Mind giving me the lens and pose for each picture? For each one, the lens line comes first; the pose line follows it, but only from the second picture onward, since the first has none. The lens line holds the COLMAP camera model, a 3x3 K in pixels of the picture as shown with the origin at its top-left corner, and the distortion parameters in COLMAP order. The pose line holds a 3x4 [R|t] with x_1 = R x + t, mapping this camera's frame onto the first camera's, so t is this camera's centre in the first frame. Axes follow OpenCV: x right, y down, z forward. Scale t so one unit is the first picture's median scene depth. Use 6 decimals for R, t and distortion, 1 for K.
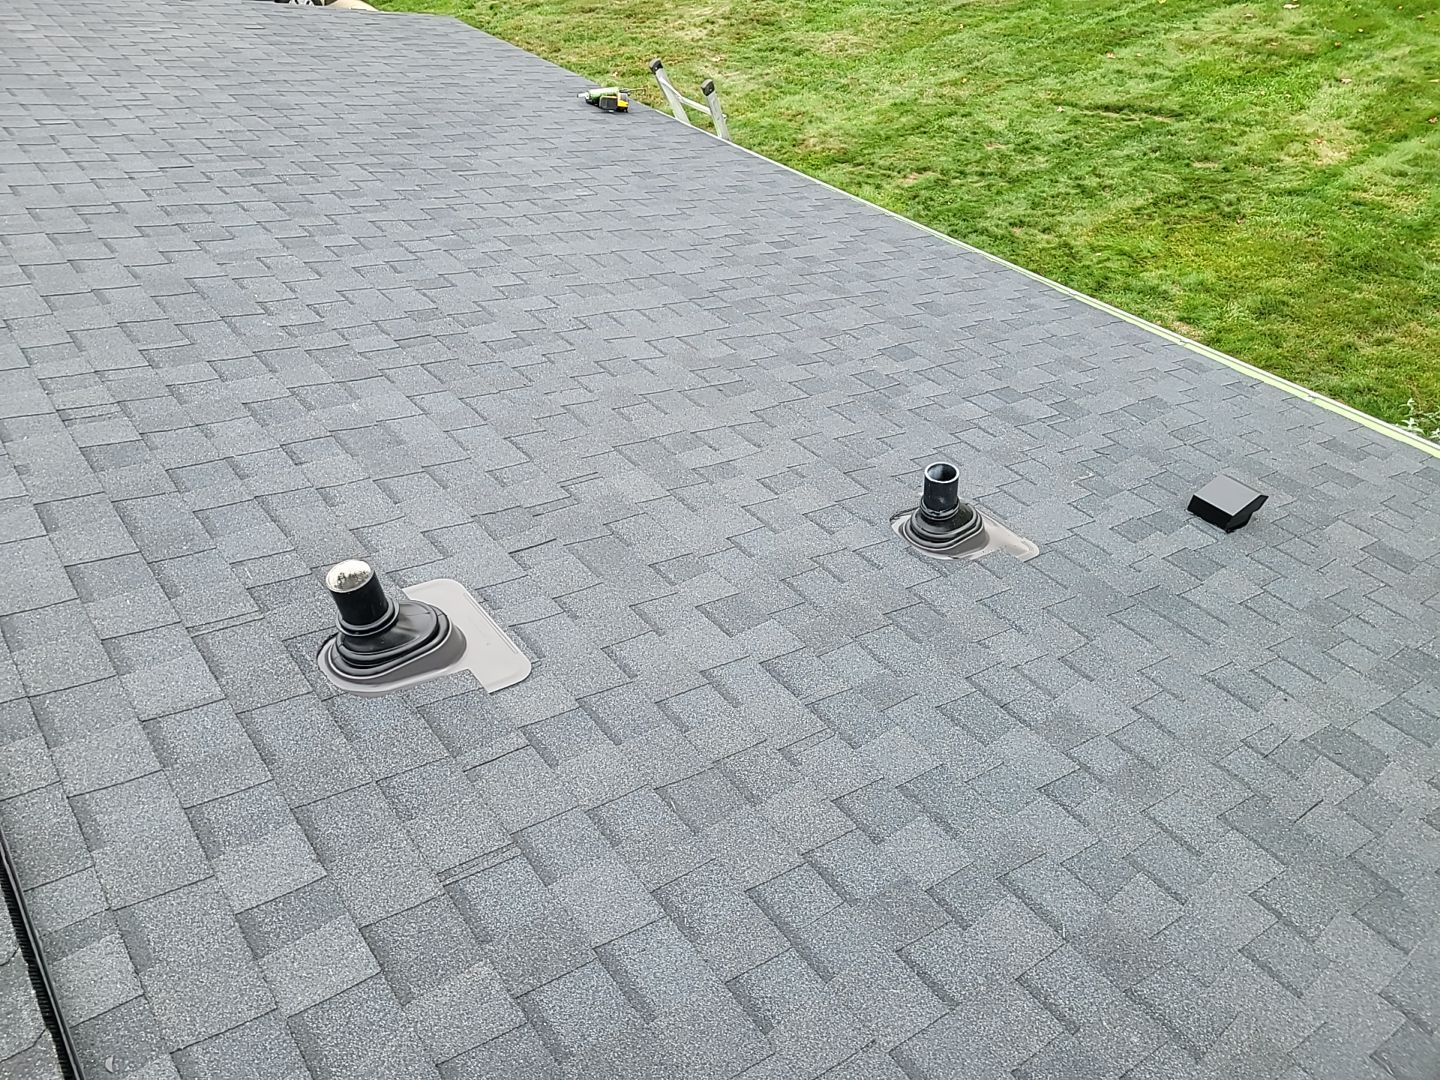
lens RADIAL K [[1137.7, 0, 720.0], [0, 1137.7, 540.0], [0, 0, 1]] dist [0.057879, -0.055015]
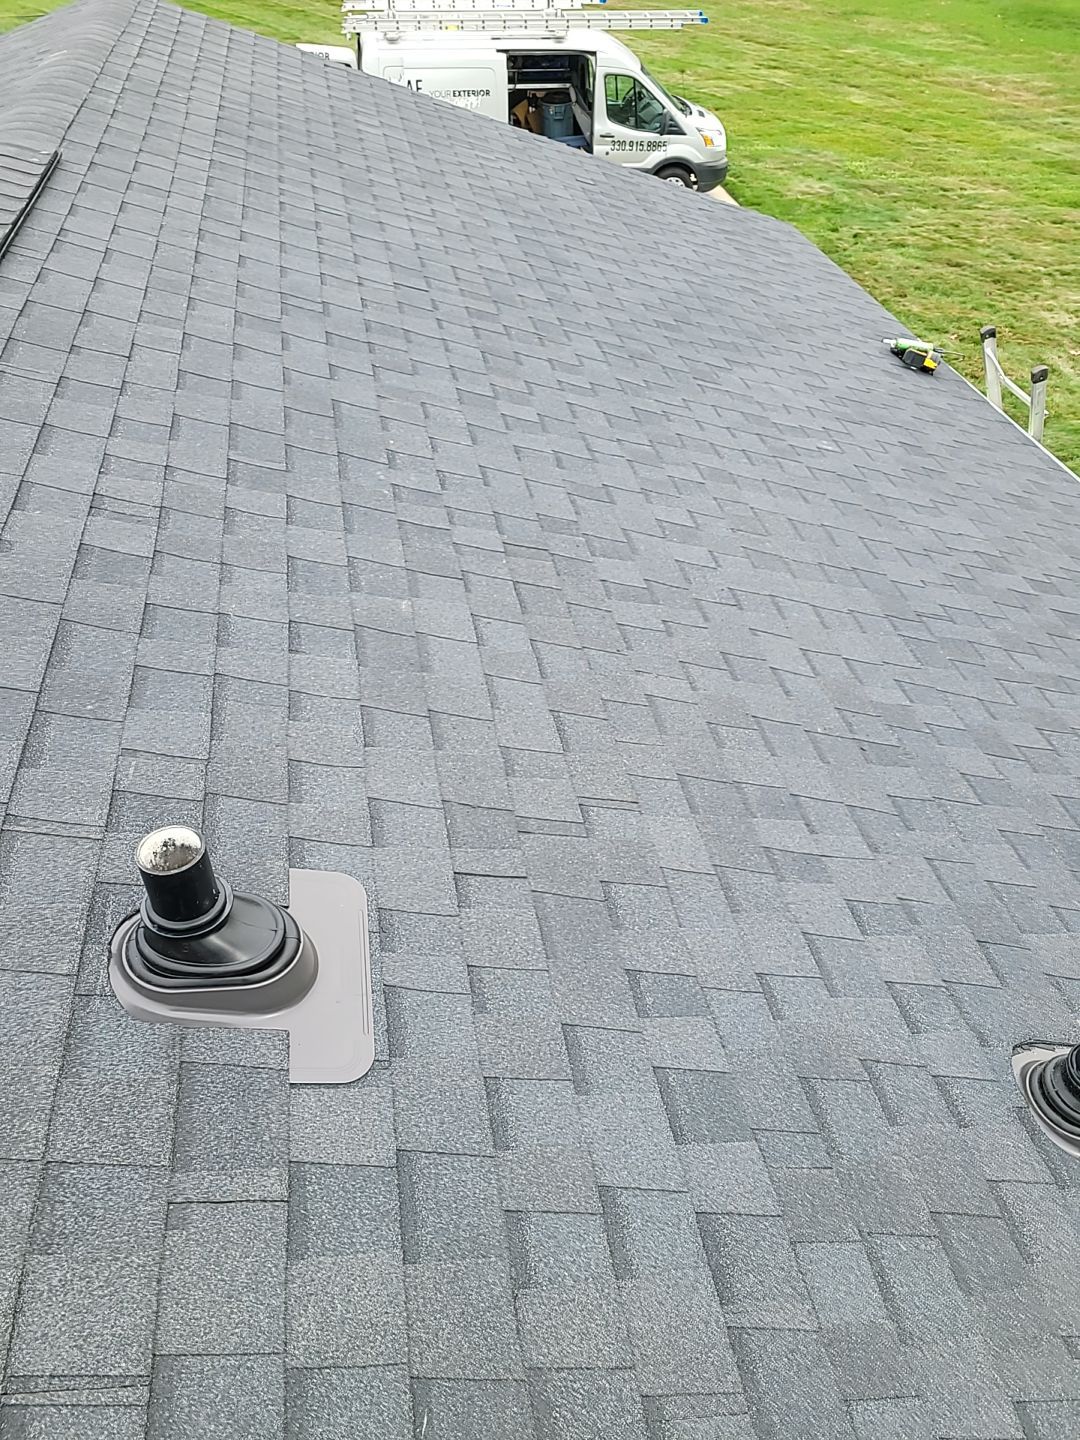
lens RADIAL K [[1137.7, 0, 540.0], [0, 1137.7, 720.0], [0, 0, 1]] dist [0.057879, -0.055015]
pose [[0.875219, 0.380129, -0.299155, 0.030751], [-0.389885, 0.920410, 0.028881, -0.087110], [0.286324, 0.091359, 0.953767, 0.227253]]
